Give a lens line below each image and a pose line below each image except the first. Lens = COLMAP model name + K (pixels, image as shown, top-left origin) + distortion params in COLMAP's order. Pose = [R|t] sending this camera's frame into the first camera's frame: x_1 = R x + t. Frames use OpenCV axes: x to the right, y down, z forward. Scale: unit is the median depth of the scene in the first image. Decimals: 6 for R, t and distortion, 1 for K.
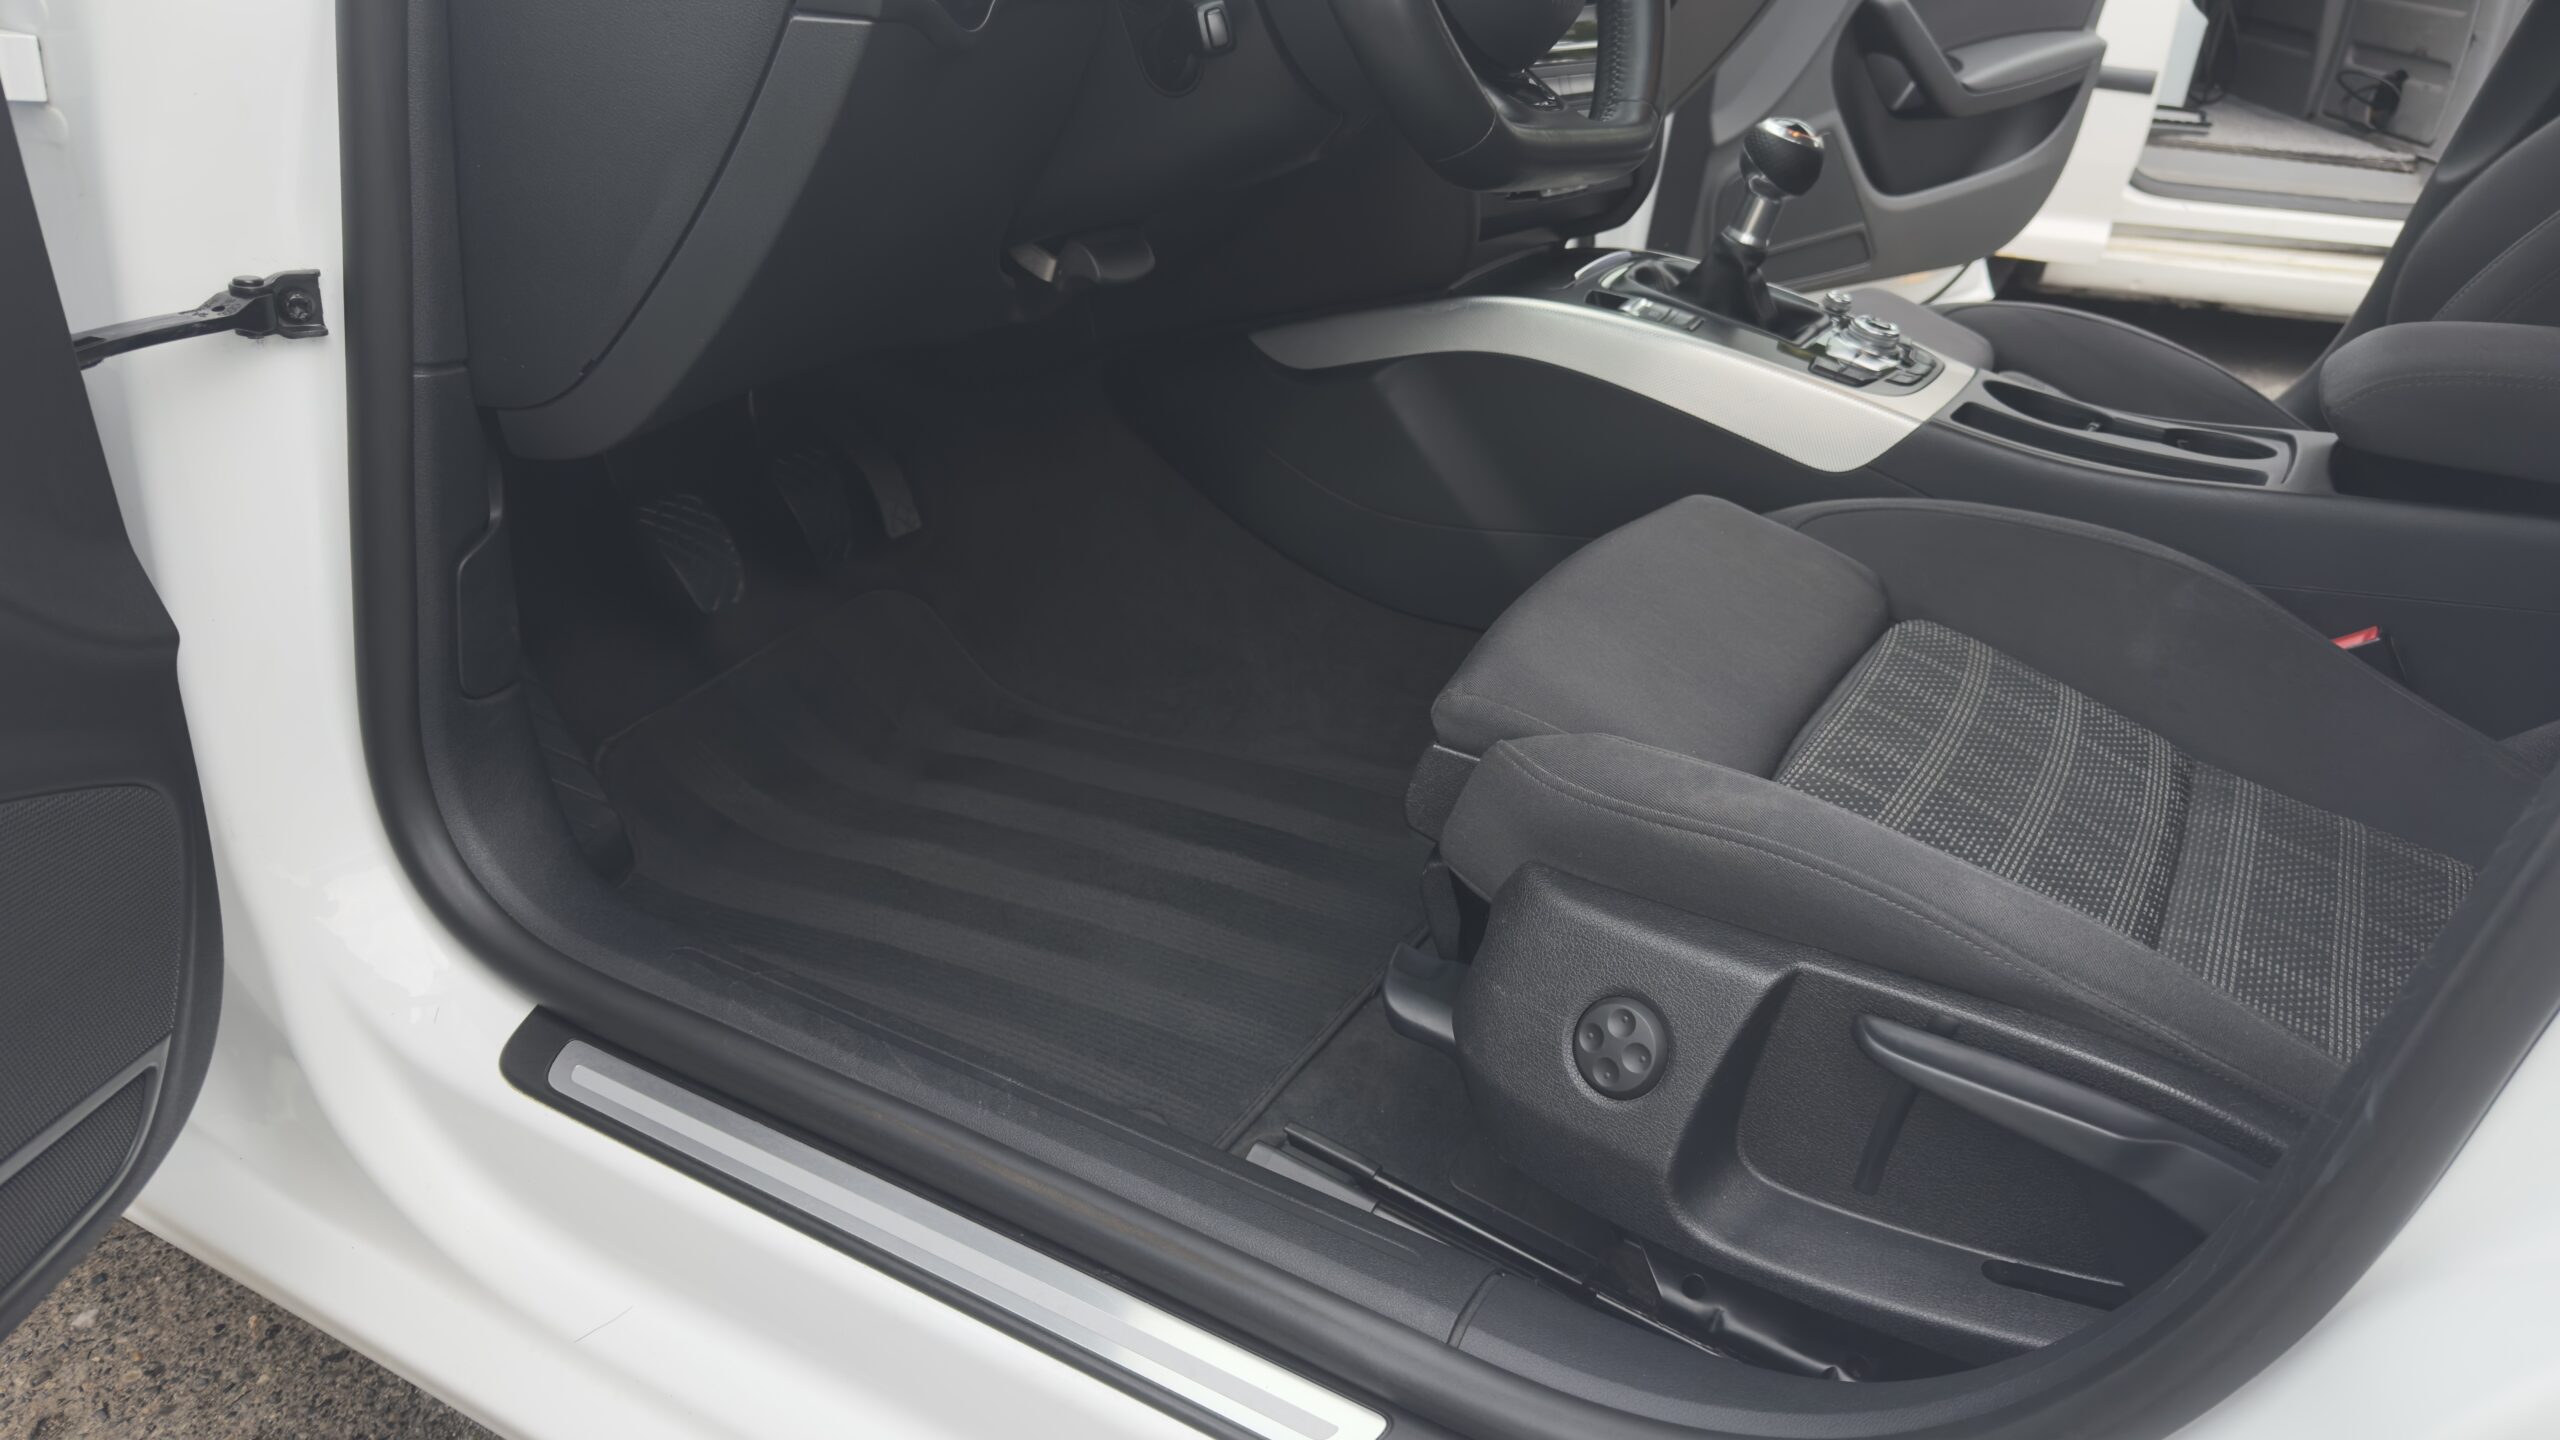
lens RADIAL K [[1796.0, 0, 1296.6], [0, 1796.0, 747.7], [0, 0, 1]] dist [0.075206, -0.120469]
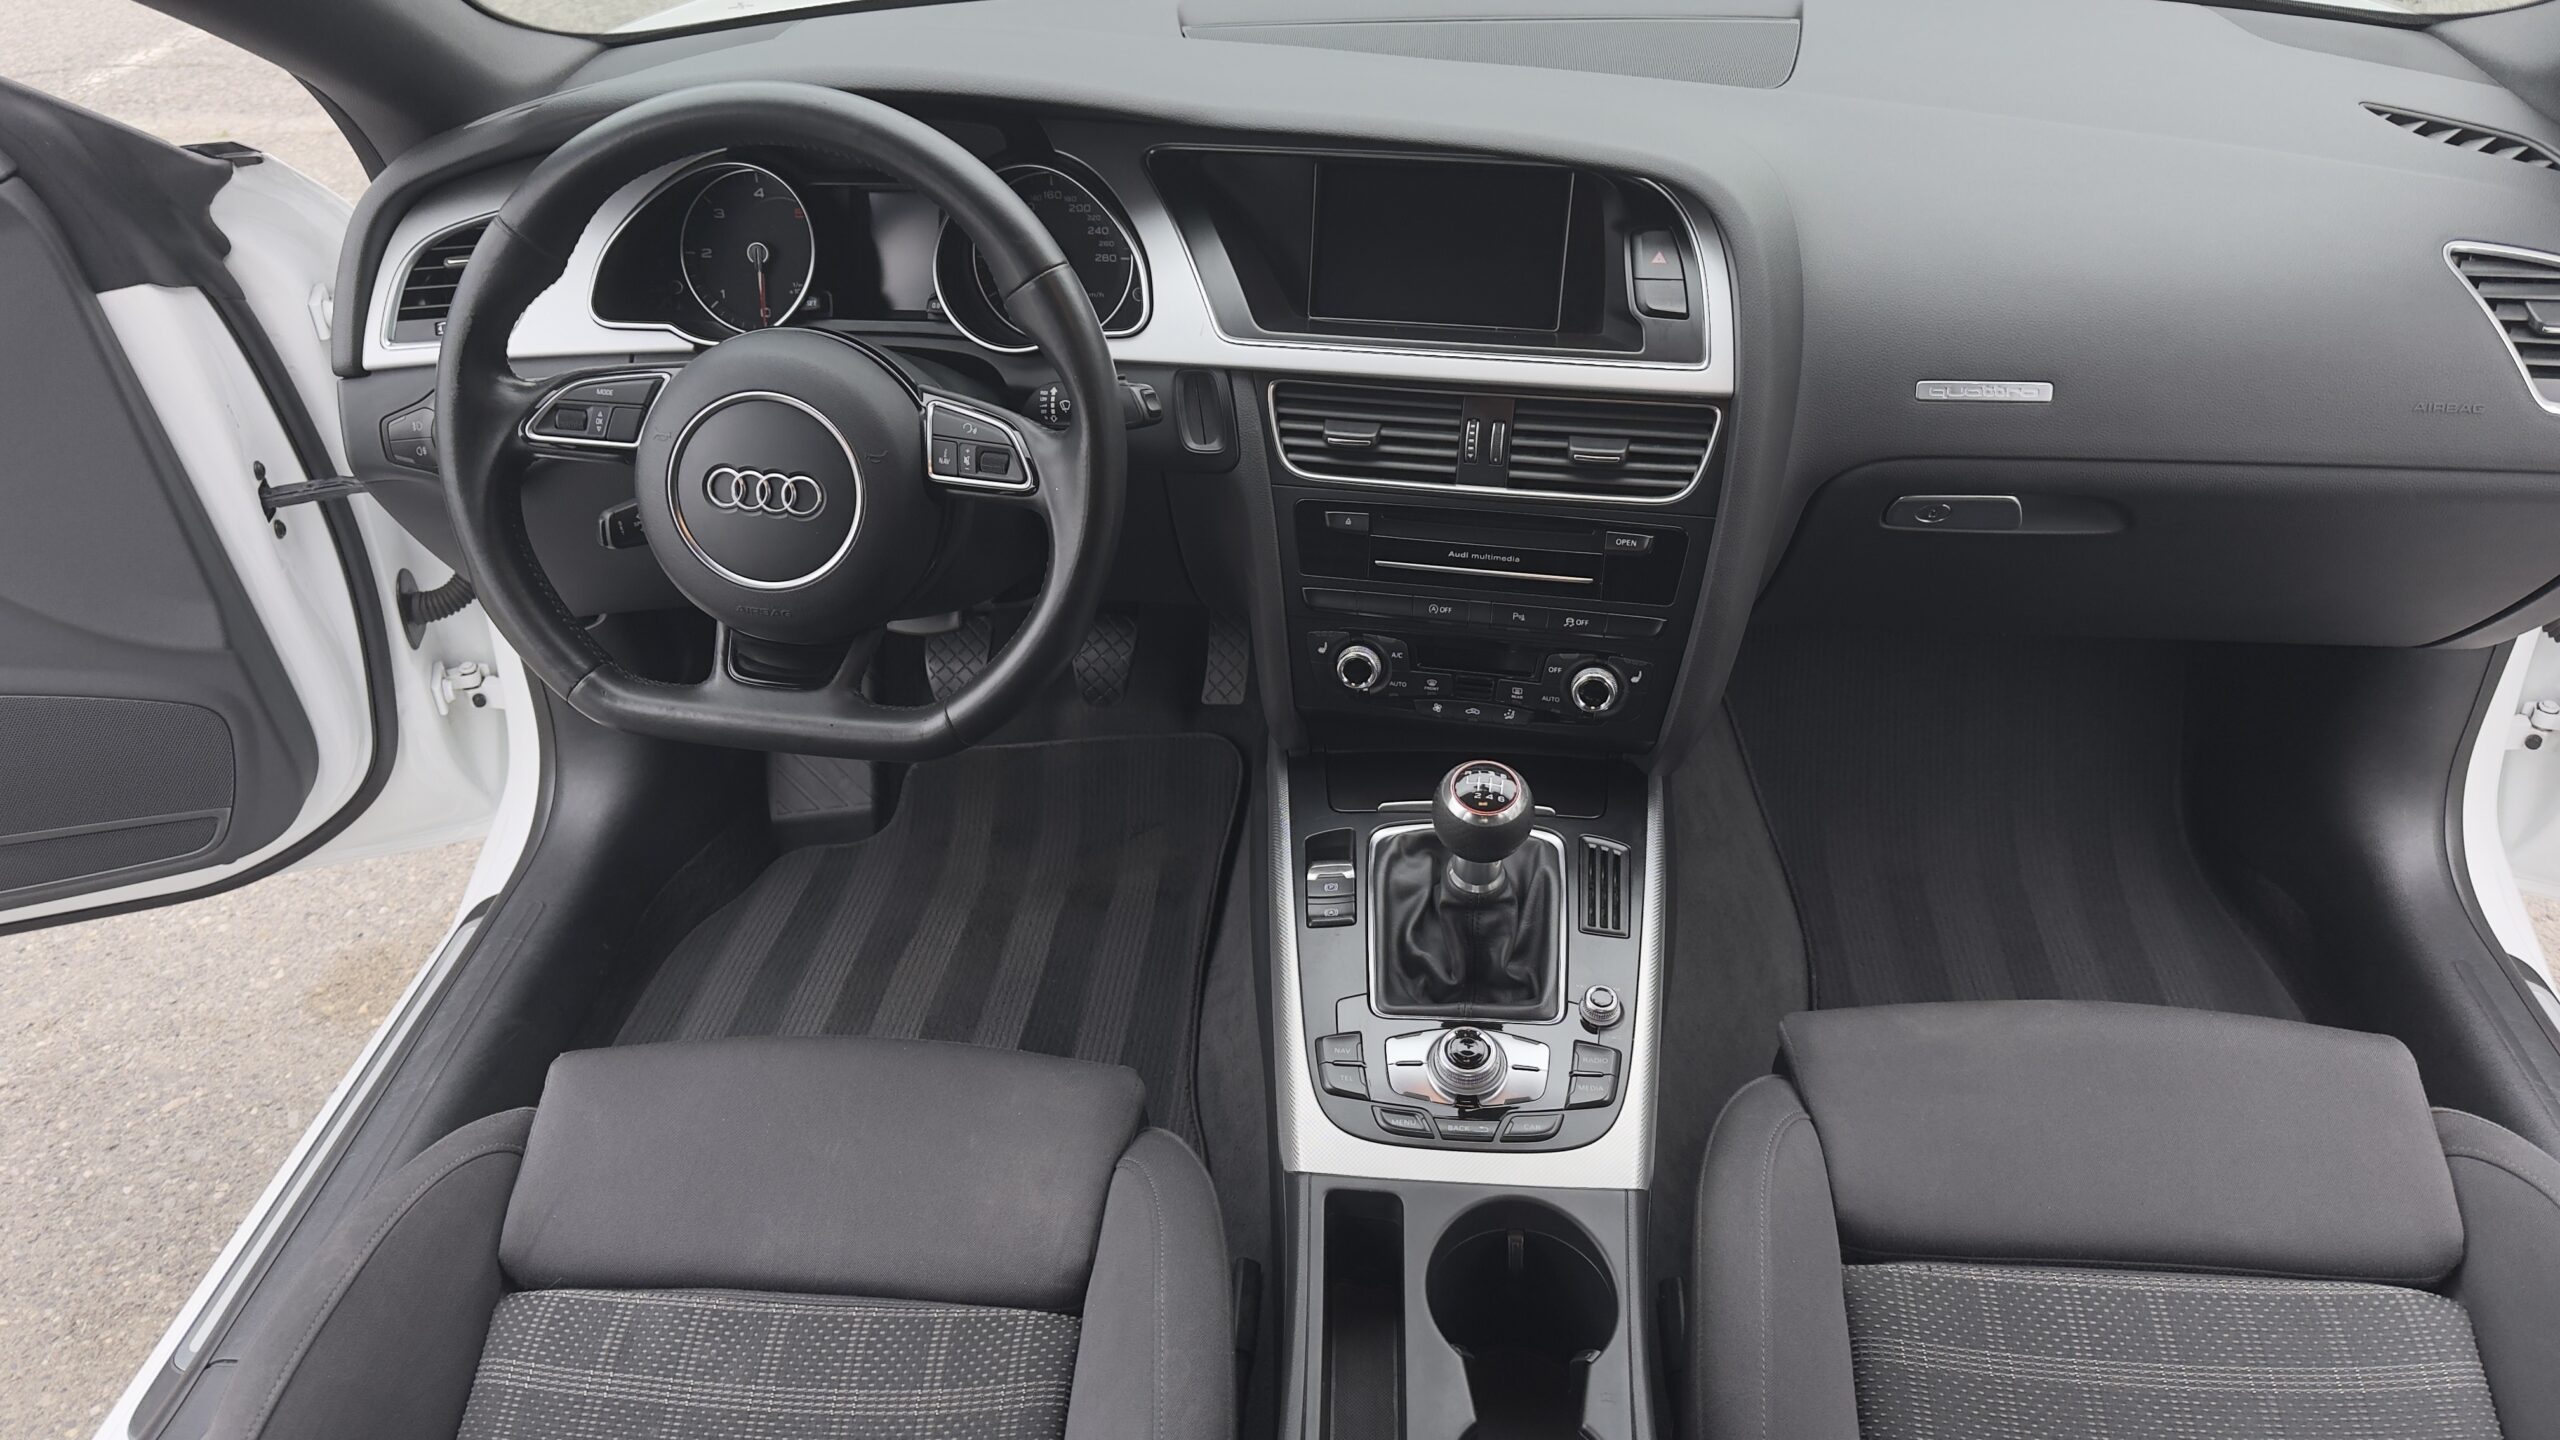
lens RADIAL K [[1765.8, 0, 1284.3], [0, 1765.8, 731.4], [0, 0, 1]] dist [0.122635, -0.163173]
pose [[0.406003, 0.472679, -0.782136, 1.034217], [-0.349889, 0.871036, 0.344780, -0.742770], [0.844239, 0.133679, 0.519029, 0.628388]]
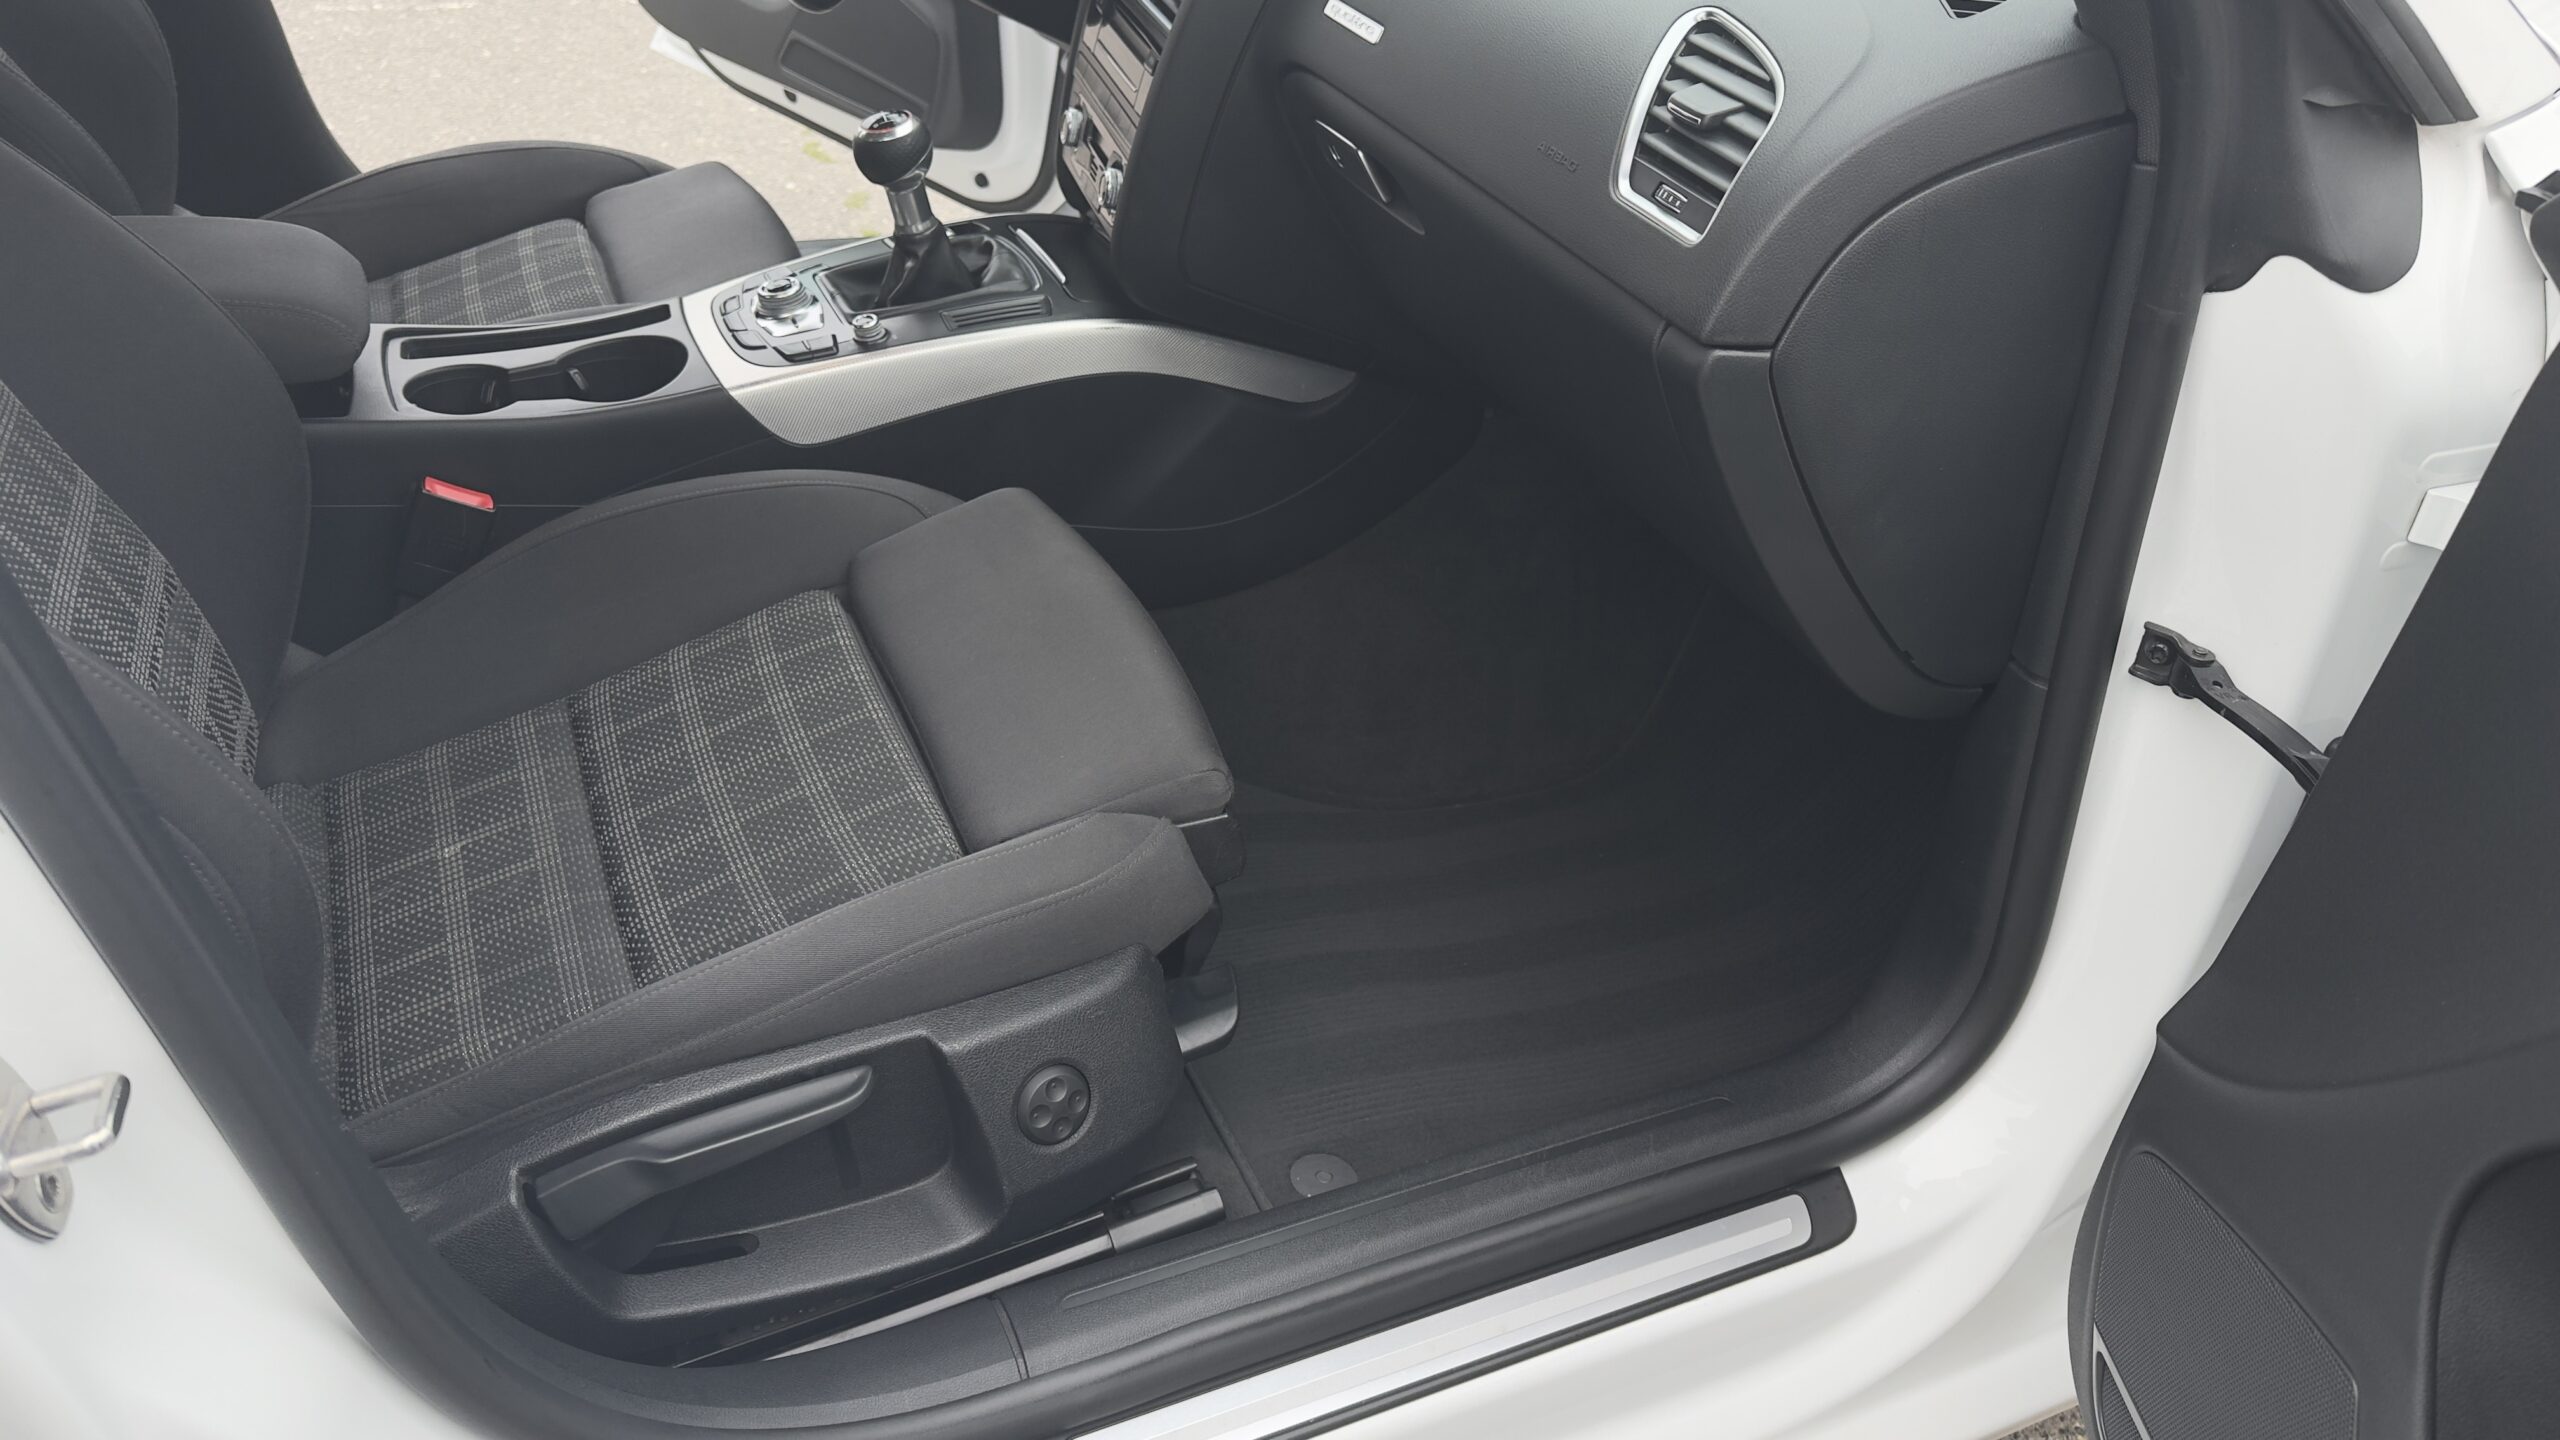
lens RADIAL K [[1830.1, 0, 1264.7], [0, 1830.1, 727.2], [0, 0, 1]] dist [0.039917, -0.067800]
pose [[-0.594729, 0.354304, -0.721641, 1.269468], [-0.455677, 0.590955, 0.665680, -1.154488], [0.662311, 0.724735, -0.190010, 1.966784]]
